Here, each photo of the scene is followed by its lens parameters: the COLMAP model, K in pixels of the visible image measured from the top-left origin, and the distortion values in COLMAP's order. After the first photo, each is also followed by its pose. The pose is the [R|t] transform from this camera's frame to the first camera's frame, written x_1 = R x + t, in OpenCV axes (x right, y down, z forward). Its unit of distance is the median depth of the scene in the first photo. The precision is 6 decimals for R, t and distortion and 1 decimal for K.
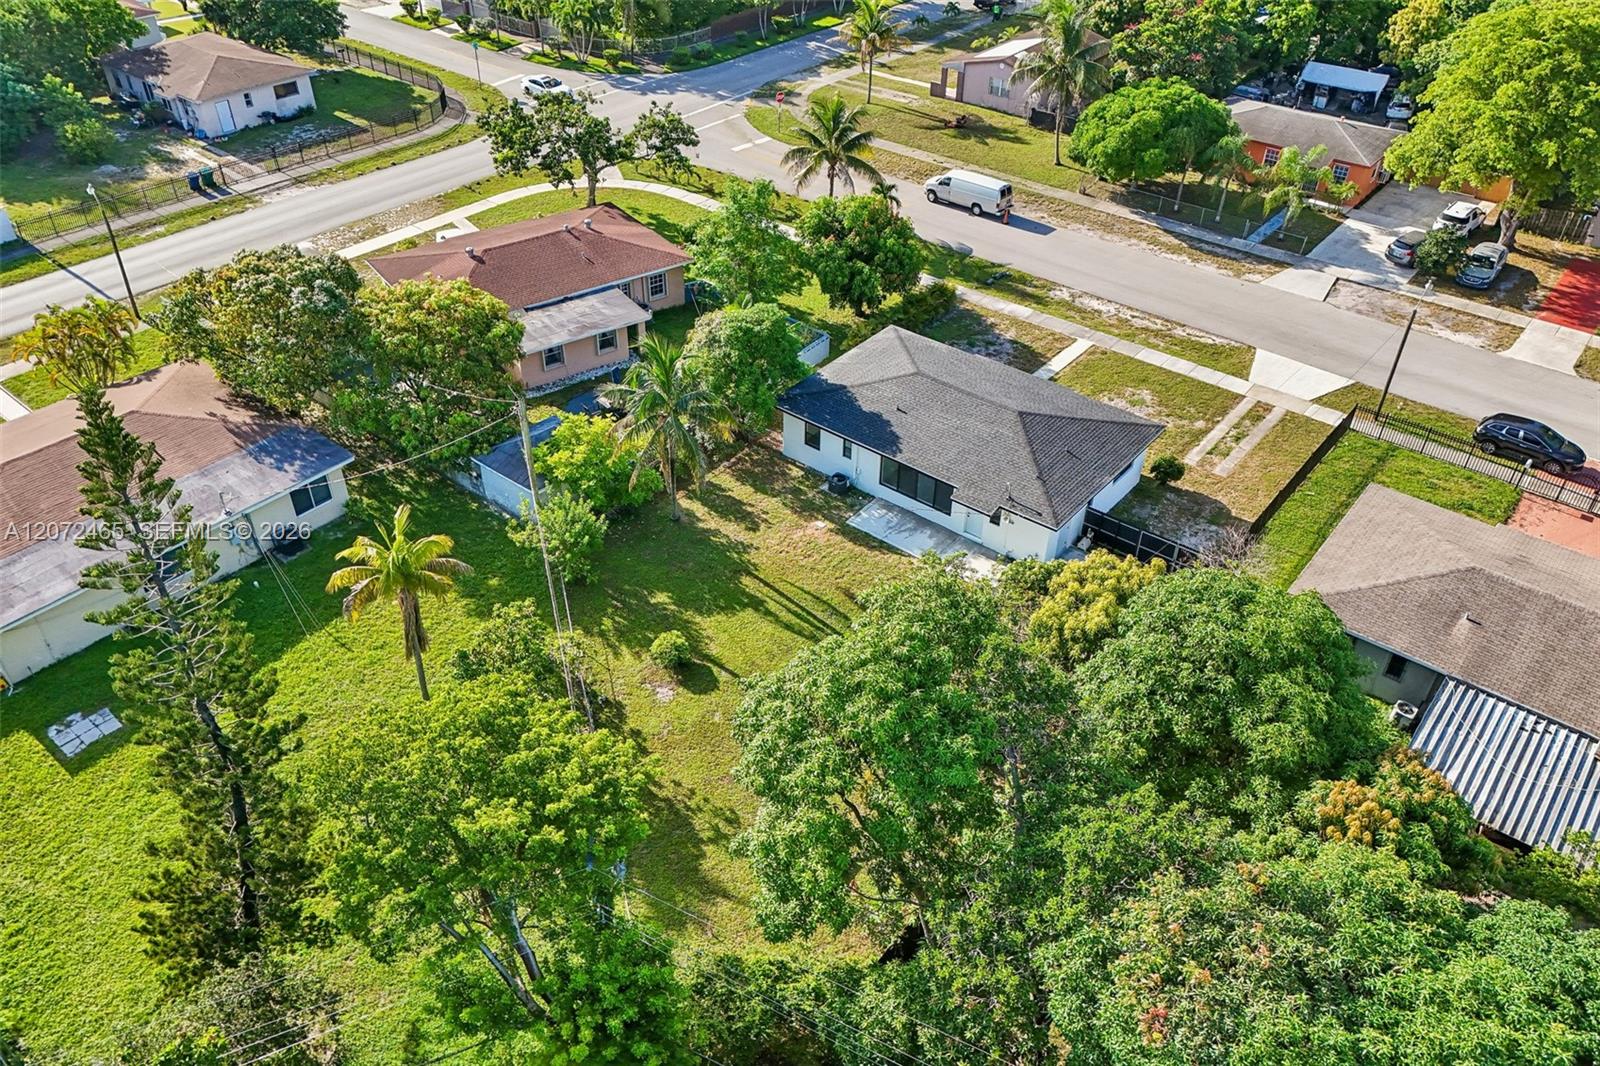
lens RADIAL K [[1193.2, 0, 798.6], [0, 1193.2, 529.6], [0, 0, 1]] dist [0.062899, -0.054478]
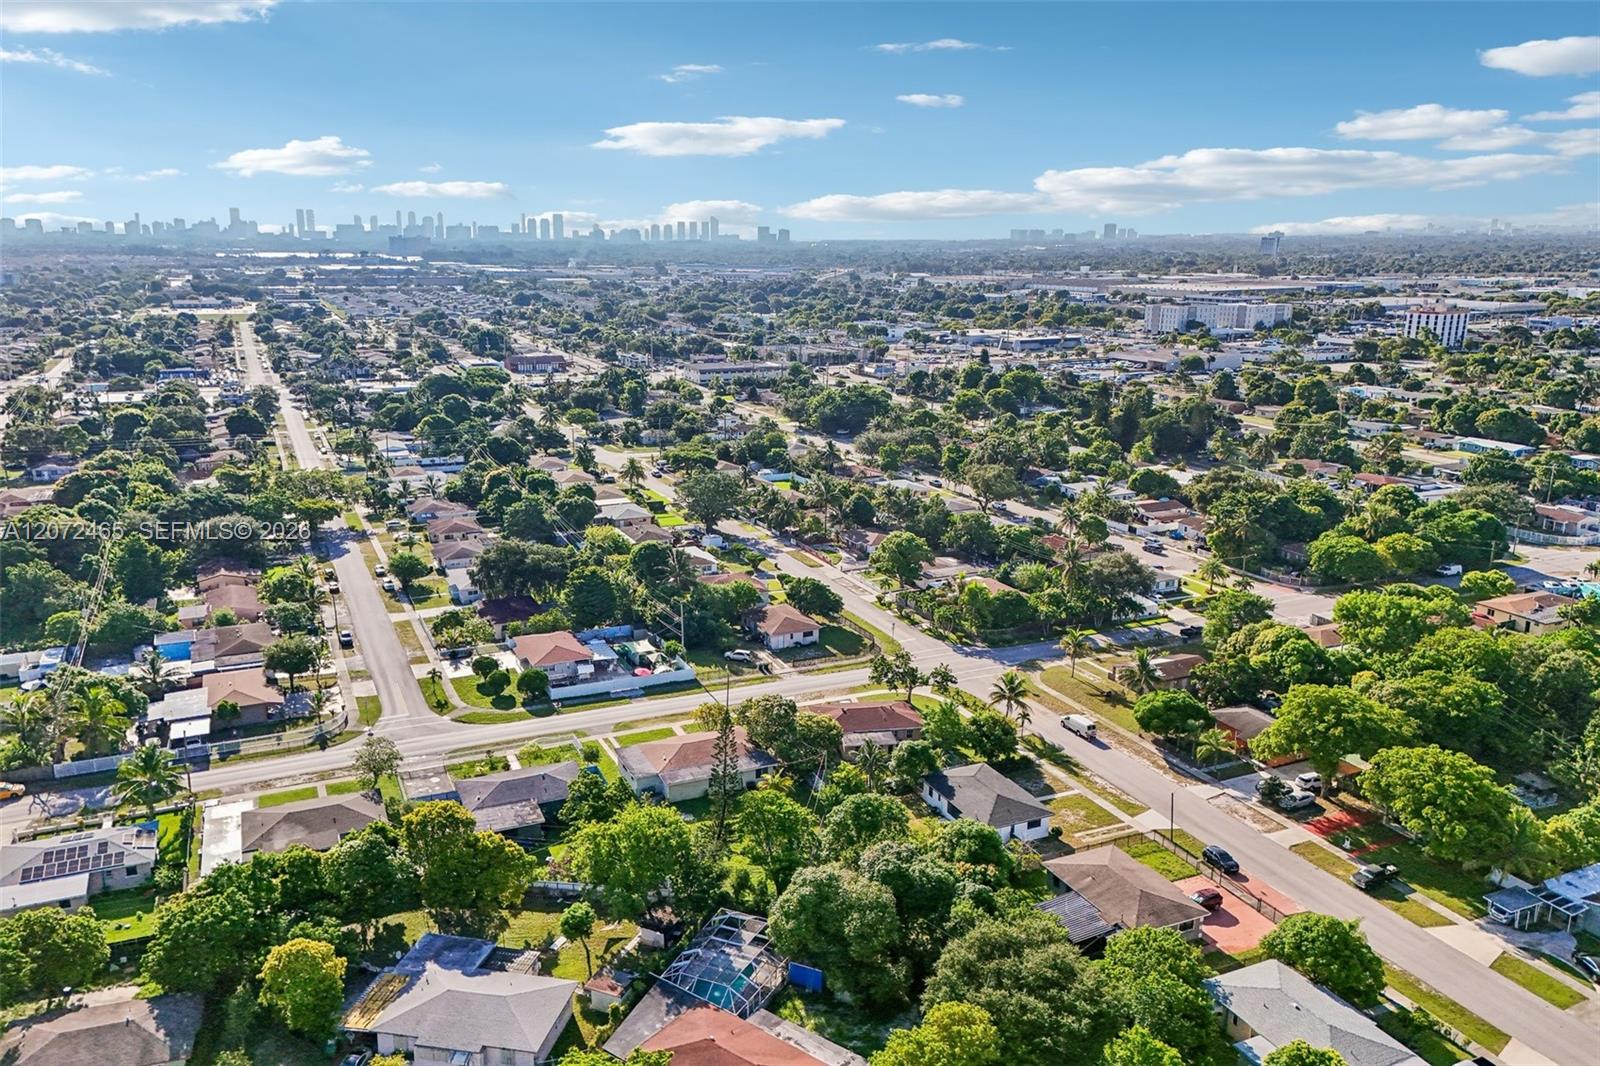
lens RADIAL K [[1188.6, 0, 794.3], [0, 1188.6, 451.5], [0, 0, 1]] dist [0.062448, -0.074352]
pose [[0.896839, 0.070384, -0.436722, 0.638386], [-0.264714, 0.876371, -0.402368, 0.309136], [0.354410, 0.476466, 0.804595, -1.229342]]
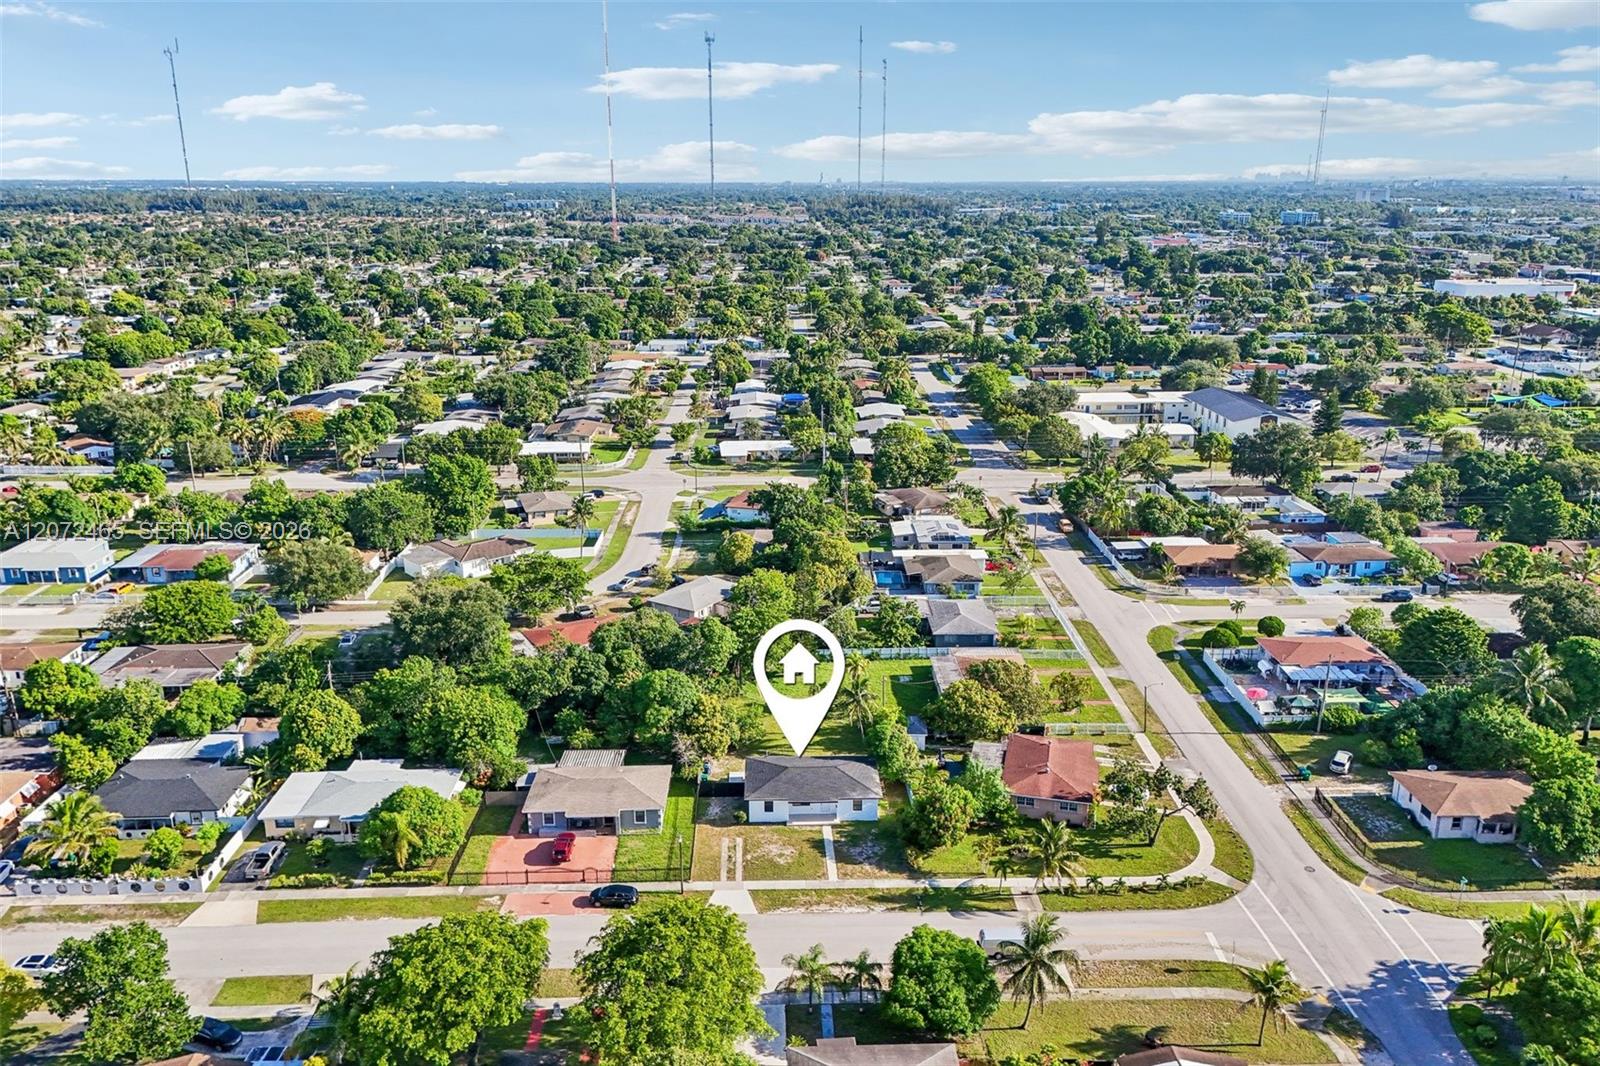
lens RADIAL K [[1199.4, 0, 802.4], [0, 1199.4, 526.0], [0, 0, 1]] dist [0.103658, -0.138339]
pose [[-0.757472, 0.168354, -0.630788, 1.199817], [-0.404434, 0.637468, 0.655796, -1.504683], [0.512513, 0.751859, -0.414776, 1.195499]]
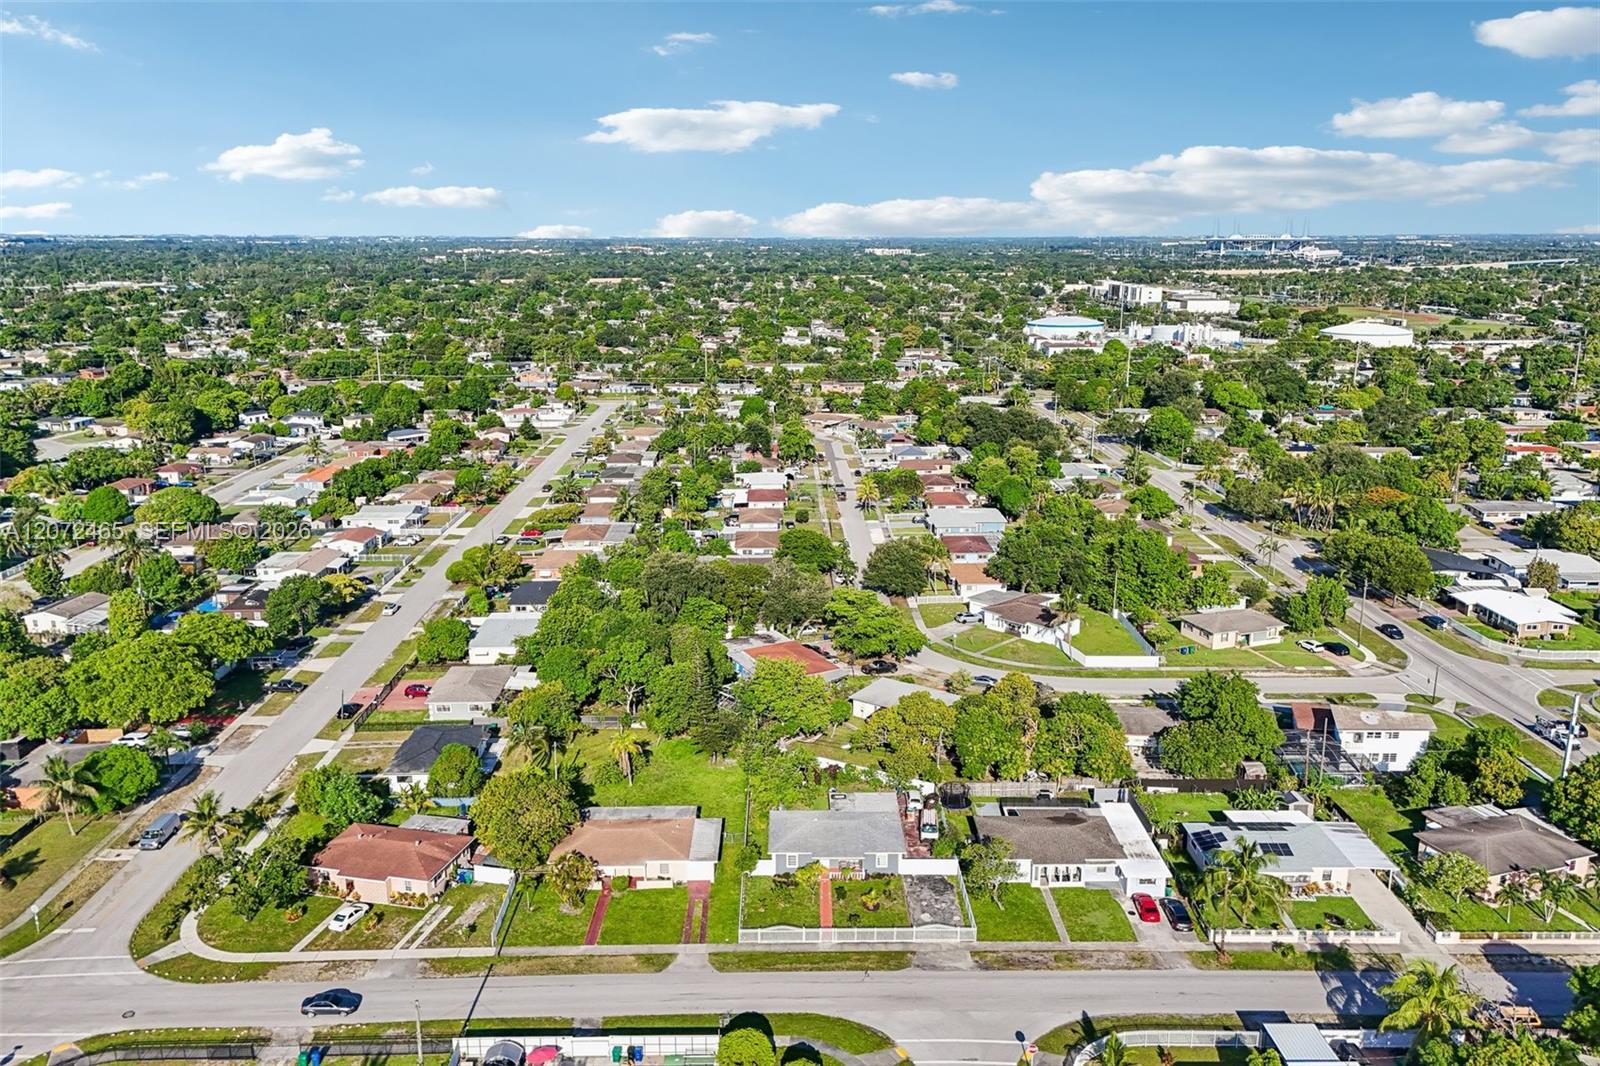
lens RADIAL K [[1213.3, 0, 798.1], [0, 1213.3, 516.6], [0, 0, 1]] dist [0.074146, -0.070048]
pose [[-0.642652, -0.182515, 0.744101, -1.816734], [0.460263, 0.684458, 0.565398, -1.266278], [-0.612500, 0.705836, -0.355864, 0.823953]]
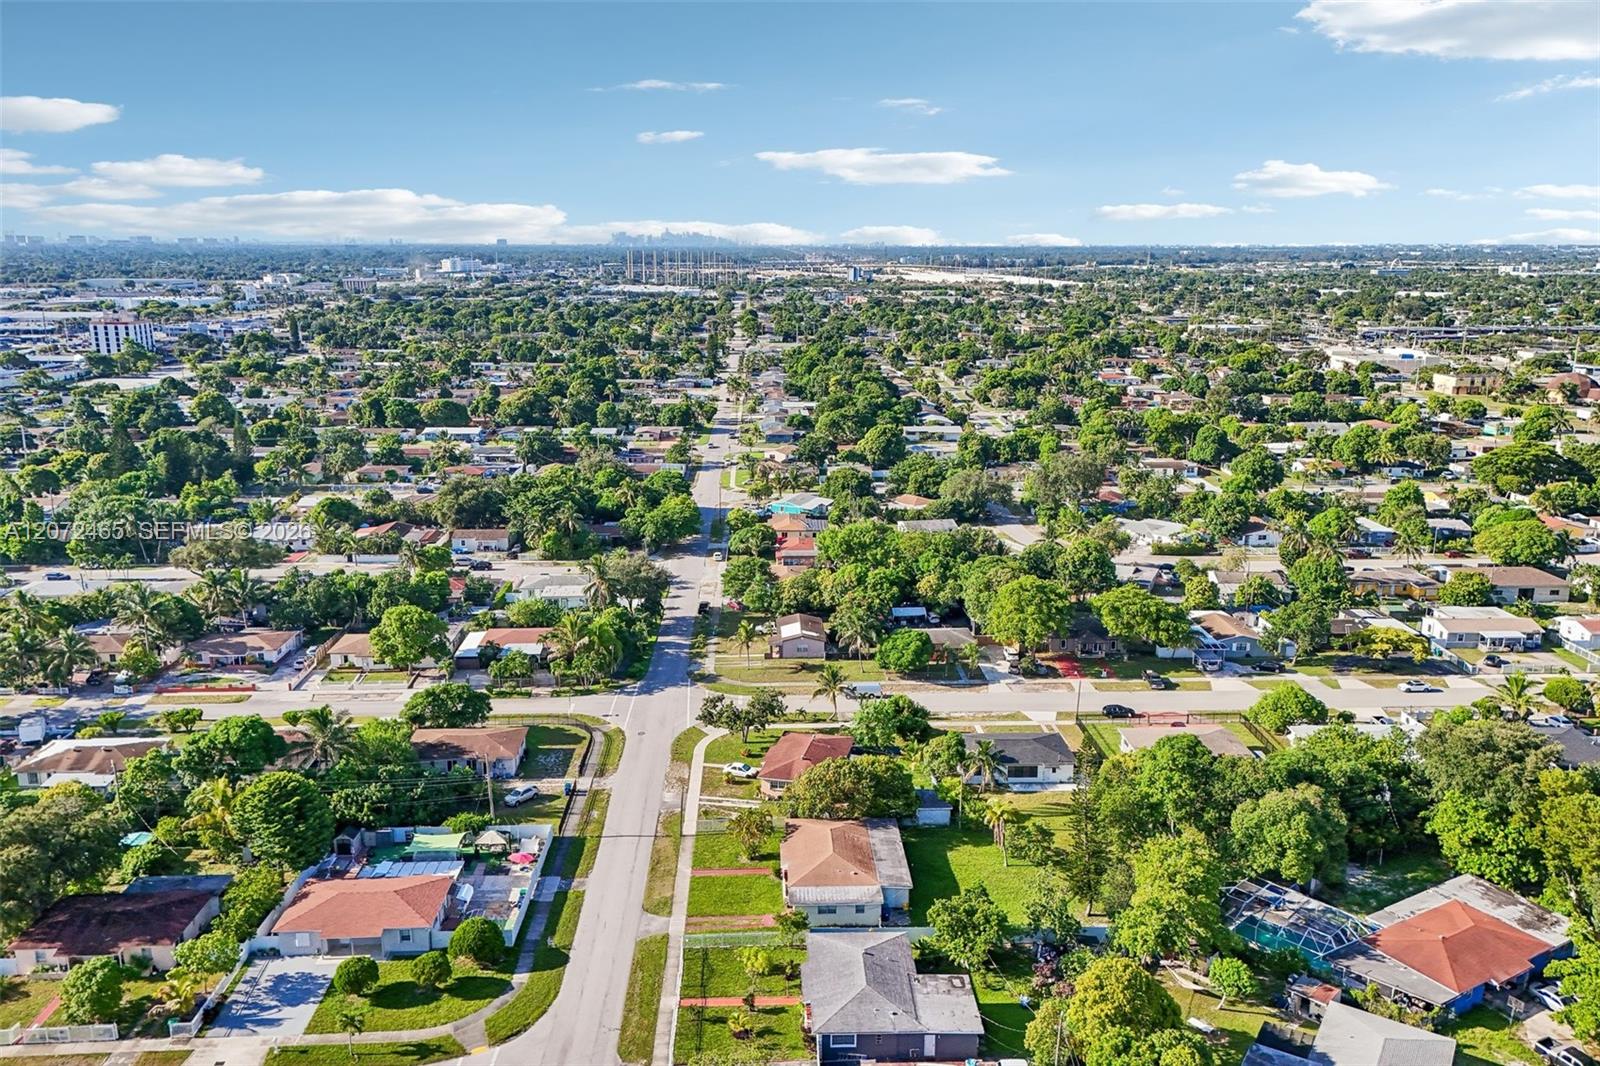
lens RADIAL K [[1184.7, 0, 802.7], [0, 1184.7, 527.4], [0, 0, 1]] dist [0.109895, -0.159590]
pose [[0.748827, -0.160566, 0.643021, -1.481282], [0.408285, 0.876012, -0.256721, -0.021235], [-0.522073, 0.454776, 0.721539, -0.785785]]
